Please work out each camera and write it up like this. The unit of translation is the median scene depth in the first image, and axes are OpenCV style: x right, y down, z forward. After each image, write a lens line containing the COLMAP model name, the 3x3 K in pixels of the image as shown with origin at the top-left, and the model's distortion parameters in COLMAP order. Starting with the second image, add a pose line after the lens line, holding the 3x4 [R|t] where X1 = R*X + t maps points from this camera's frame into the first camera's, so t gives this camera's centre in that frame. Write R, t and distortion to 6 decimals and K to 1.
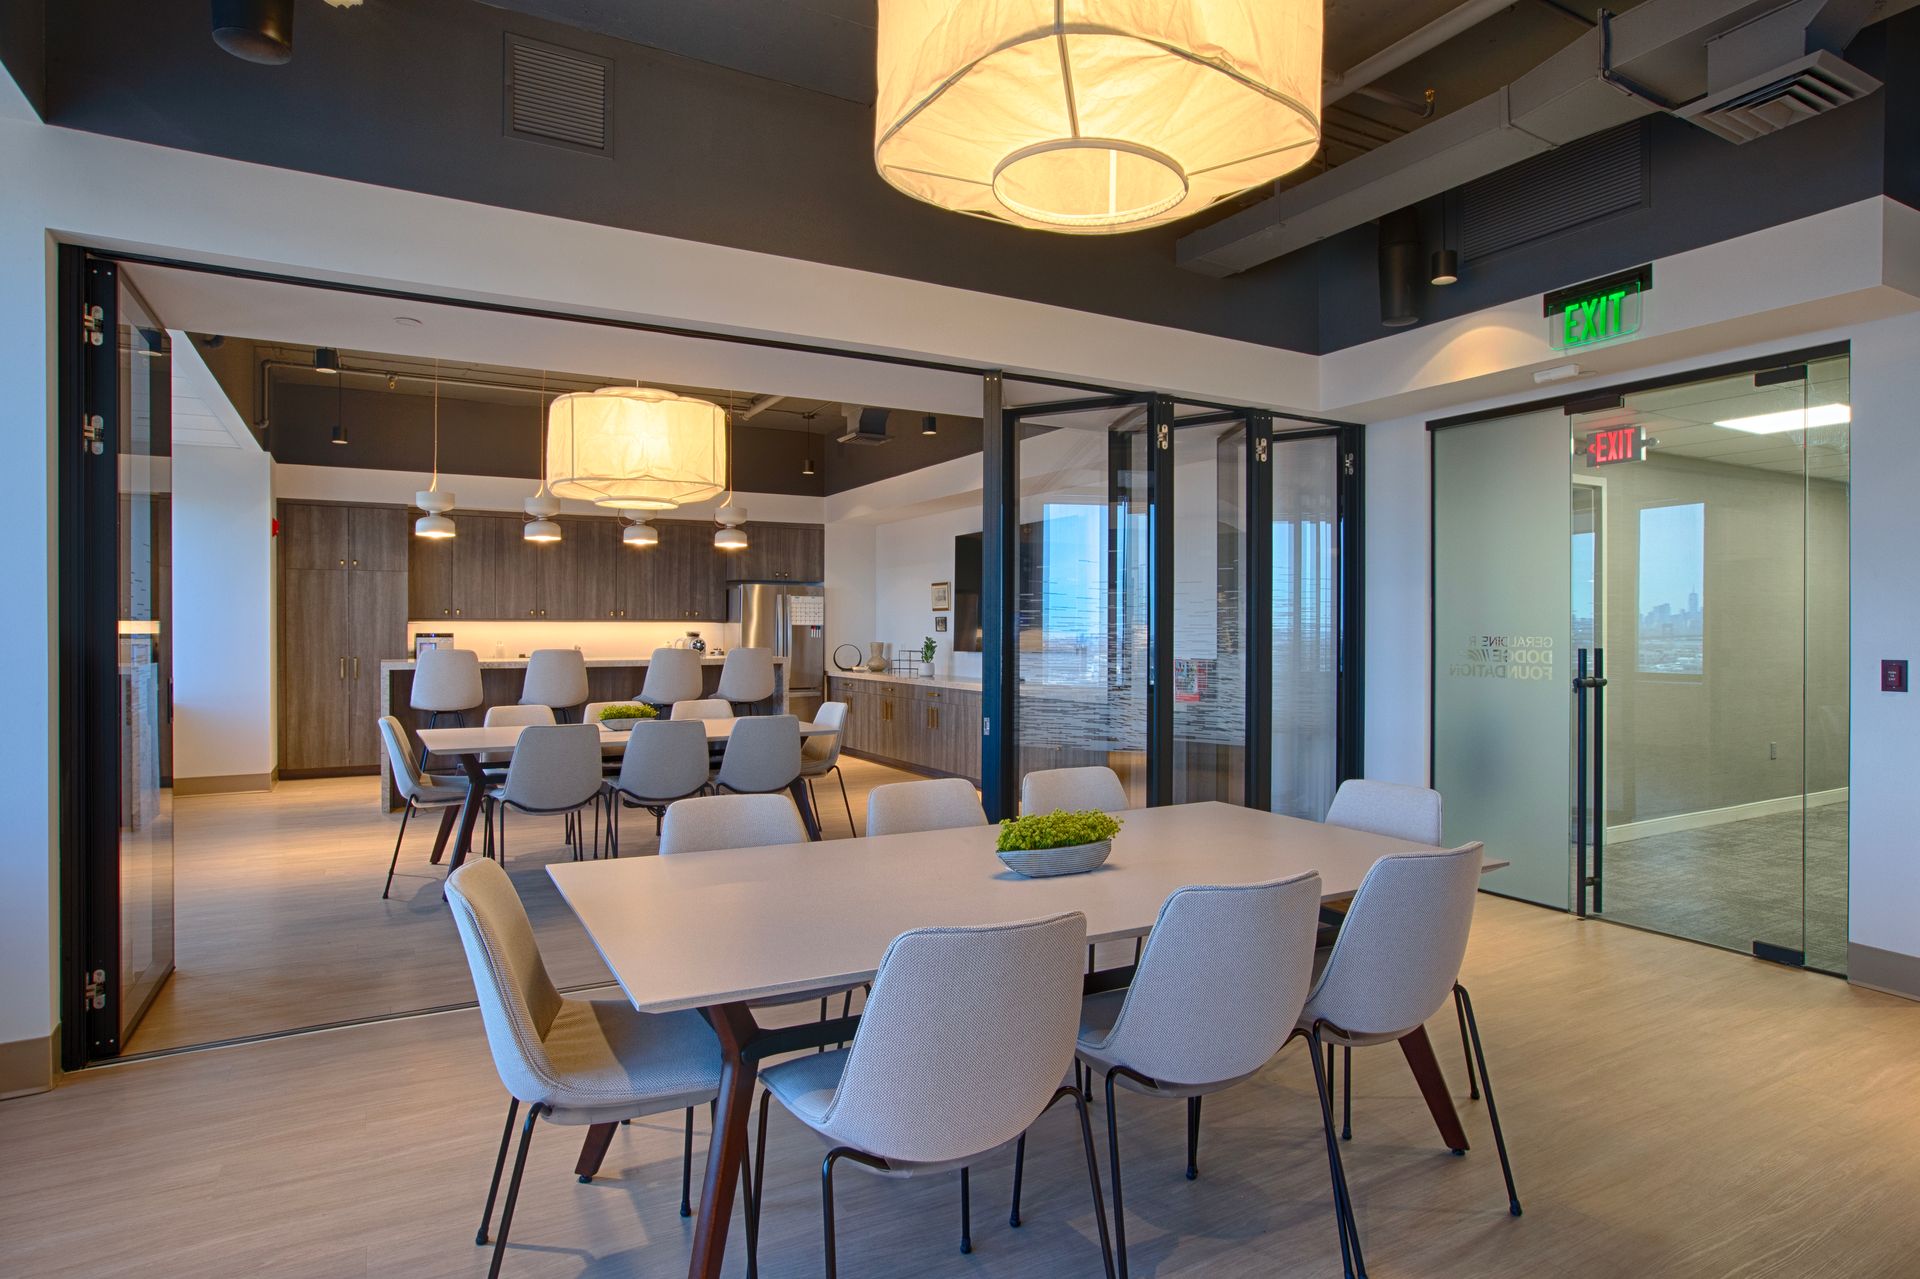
lens RADIAL K [[903.3, 0, 863.1], [0, 903.3, 630.7], [0, 0, 1]] dist [-0.049392, 0.022942]
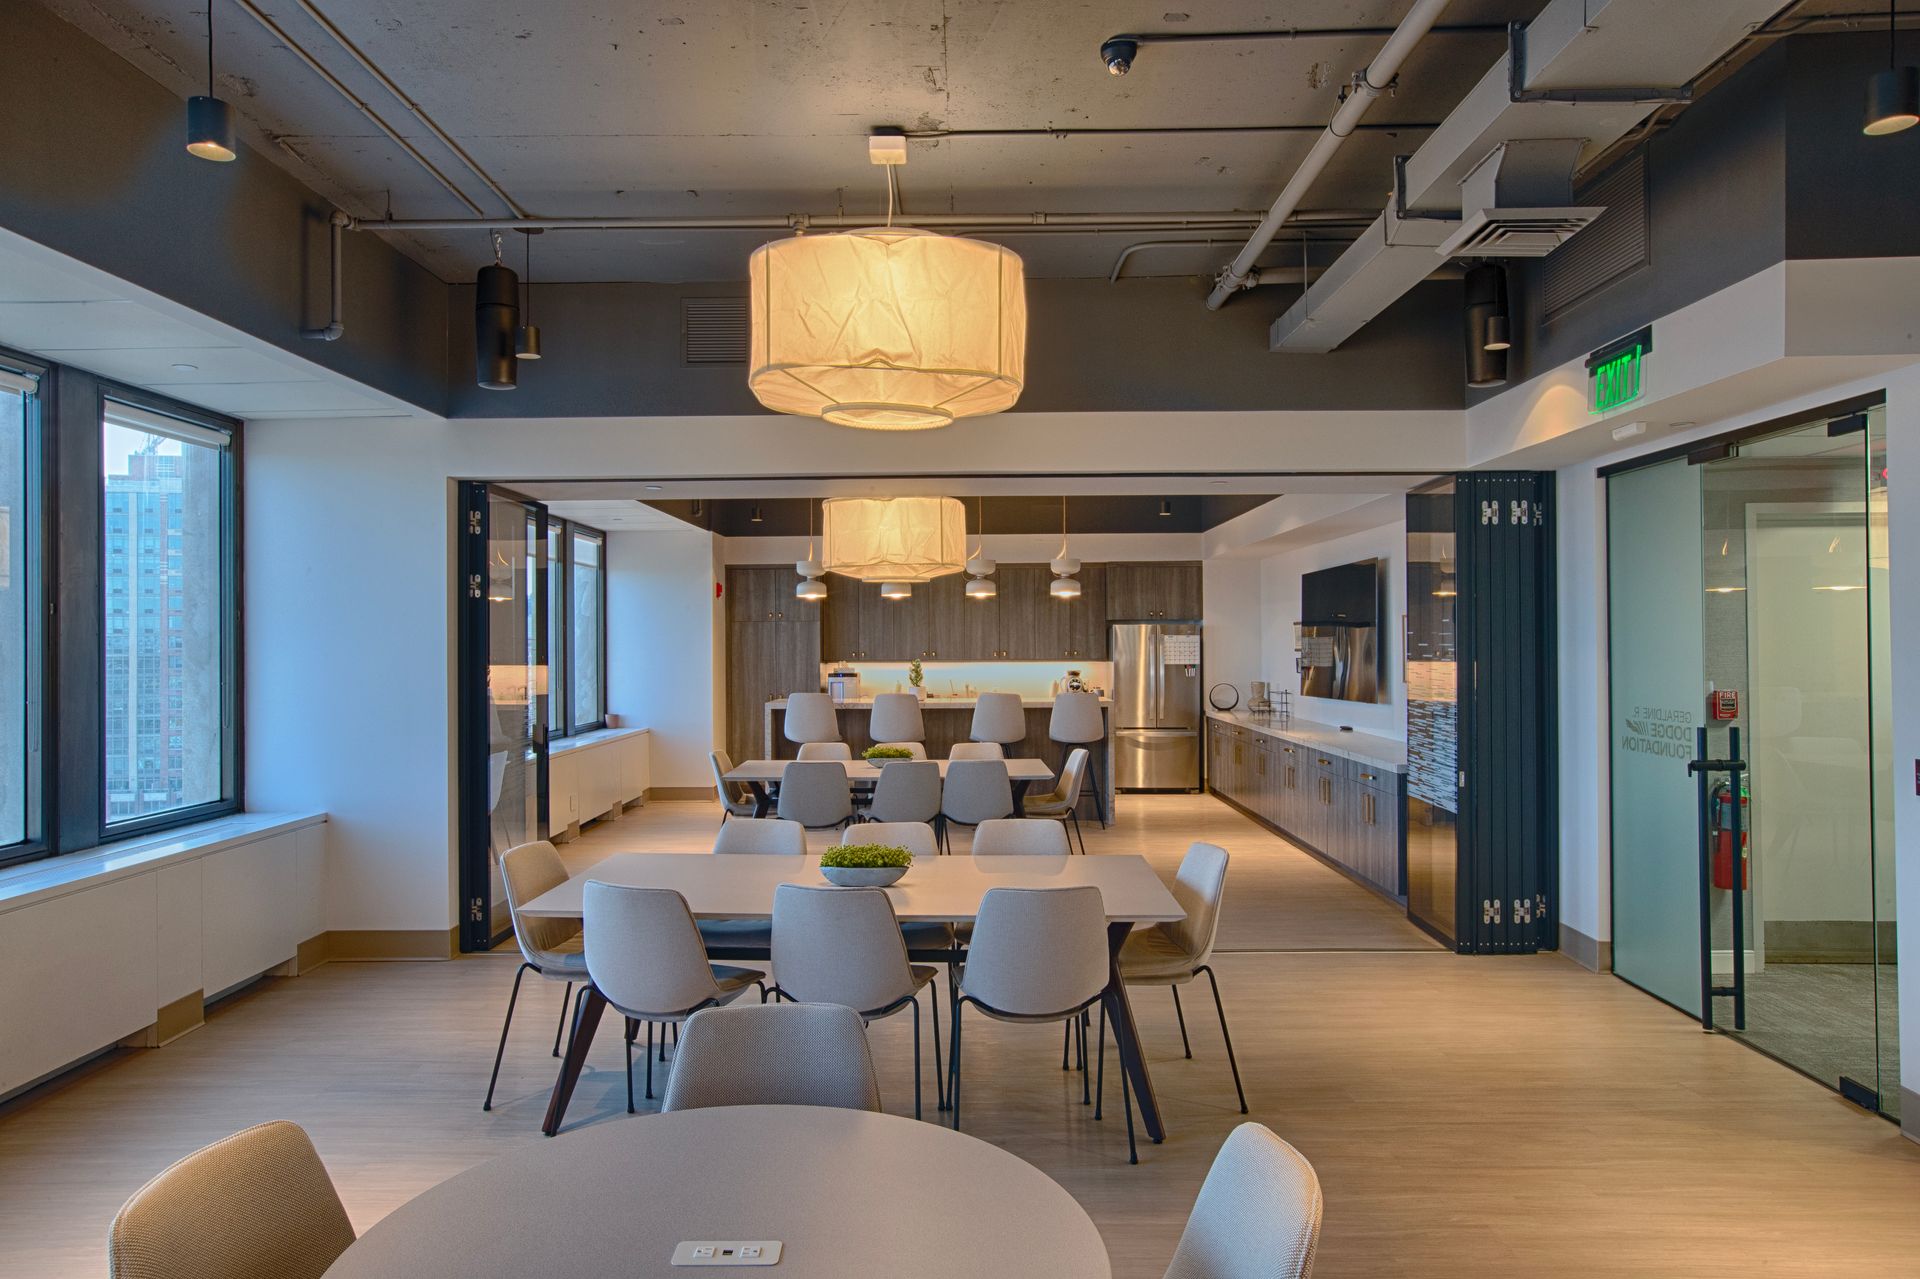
lens RADIAL K [[973.7, 0, 953.7], [0, 973.7, 633.0], [0, 0, 1]] dist [-0.053453, 0.031806]
pose [[0.899552, -0.015116, -0.436551, 0.236001], [0.006092, 0.999738, -0.022064, -0.024601], [0.436770, 0.017188, 0.899409, -0.085087]]
